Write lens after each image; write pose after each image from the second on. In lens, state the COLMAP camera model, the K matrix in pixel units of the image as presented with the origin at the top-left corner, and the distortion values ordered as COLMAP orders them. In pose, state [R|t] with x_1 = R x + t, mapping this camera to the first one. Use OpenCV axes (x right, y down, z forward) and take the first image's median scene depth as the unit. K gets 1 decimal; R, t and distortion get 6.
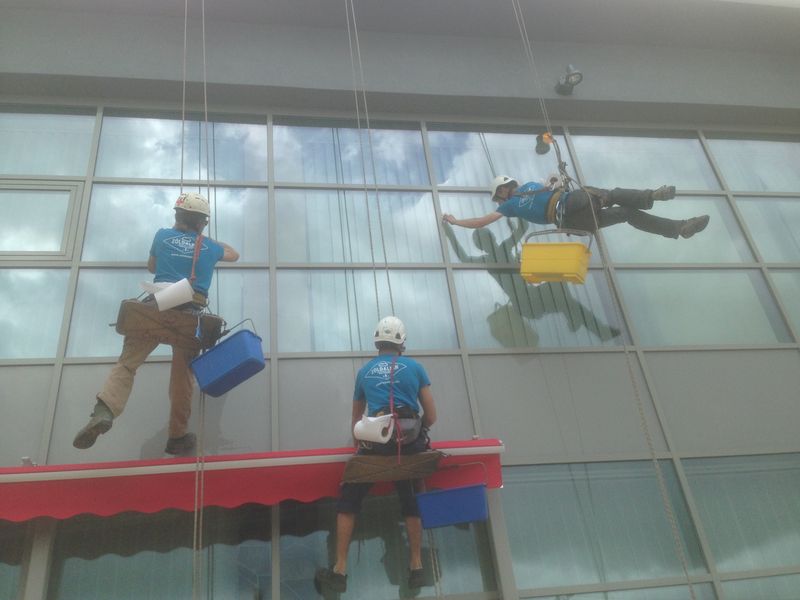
lens RADIAL K [[758.0, 0, 400.2], [0, 758.0, 300.3], [0, 0, 1]] dist [0.091577, 0.000000]
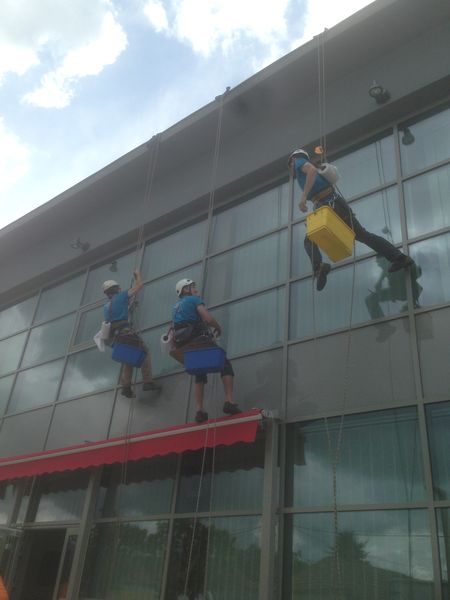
lens RADIAL K [[568.5, 0, 226.1], [0, 568.5, 297.2], [0, 0, 1]] dist [0.091577, 0.000000]
pose [[0.641949, -0.217374, -0.735290, 0.818202], [0.280654, 0.959037, -0.038494, -0.009449], [0.713537, -0.181651, 0.676659, 0.180881]]
